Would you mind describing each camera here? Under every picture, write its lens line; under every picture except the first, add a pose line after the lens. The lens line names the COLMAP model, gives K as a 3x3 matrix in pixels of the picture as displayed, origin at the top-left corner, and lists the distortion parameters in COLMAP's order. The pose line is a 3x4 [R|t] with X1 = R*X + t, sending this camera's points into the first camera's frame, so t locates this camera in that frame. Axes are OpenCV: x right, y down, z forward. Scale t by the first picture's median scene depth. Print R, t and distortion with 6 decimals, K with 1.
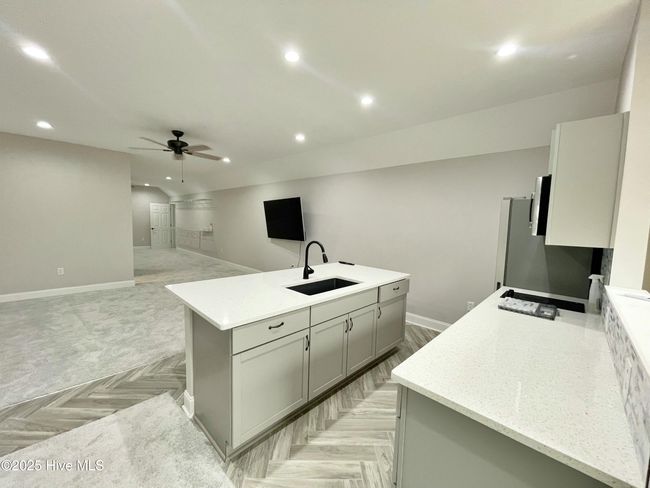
lens RADIAL K [[264.2, 0, 327.7], [0, 264.2, 246.1], [0, 0, 1]] dist [-0.000659, 0.000350]
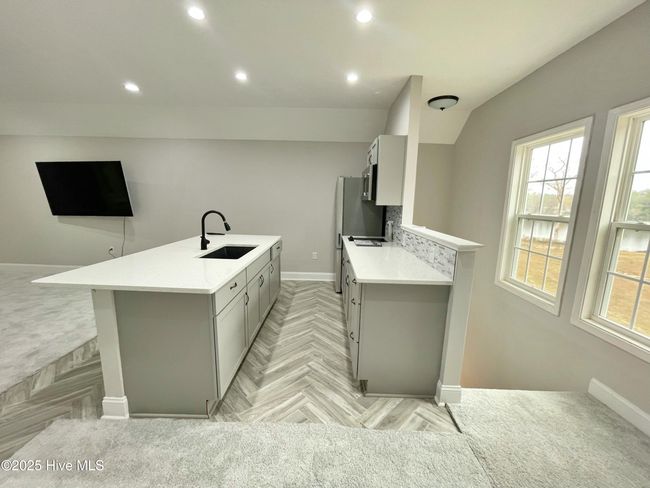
lens RADIAL K [[264.2, 0, 327.7], [0, 264.2, 246.1], [0, 0, 1]] dist [-0.000659, 0.000350]
pose [[0.729000, -0.131464, 0.671771, -0.434309], [0.063252, 0.990123, 0.125124, 0.016383], [-0.681585, -0.048725, 0.730115, -0.047589]]
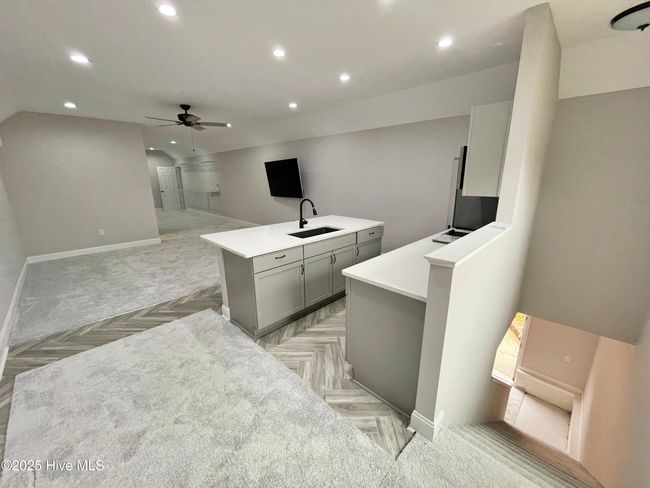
lens RADIAL K [[264.2, 0, 327.7], [0, 264.2, 246.1], [0, 0, 1]] dist [-0.000659, 0.000350]
pose [[0.999120, -0.035541, -0.022288, 0.079290], [0.038765, 0.985257, 0.166628, -0.001988], [0.016037, -0.167345, 0.985768, -0.333588]]
